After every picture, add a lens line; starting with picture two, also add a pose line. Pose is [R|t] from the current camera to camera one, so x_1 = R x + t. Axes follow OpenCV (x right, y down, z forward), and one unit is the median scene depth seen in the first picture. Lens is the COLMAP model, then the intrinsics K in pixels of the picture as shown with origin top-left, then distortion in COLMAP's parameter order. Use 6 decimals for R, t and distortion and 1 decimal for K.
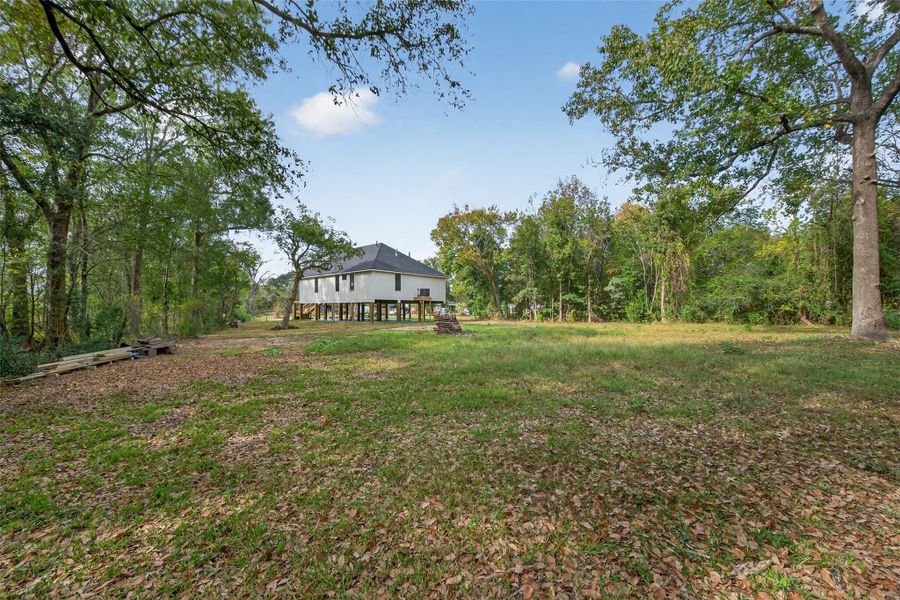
lens RADIAL K [[351.4, 0, 455.1], [0, 351.4, 312.7], [0, 0, 1]] dist [-0.003471, -0.000160]
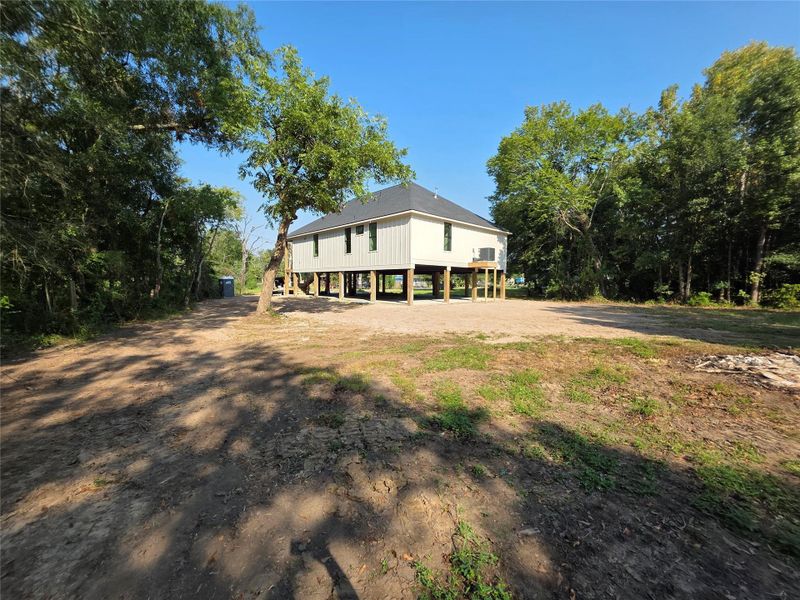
lens RADIAL K [[323.5, 0, 398.9], [0, 323.5, 301.7], [0, 0, 1]] dist [-0.000763, 0.001182]
pose [[0.994075, 0.010271, -0.108213, -0.183701], [-0.004473, 0.998547, 0.053694, -0.004403], [0.108608, -0.052891, 0.992677, 0.427381]]
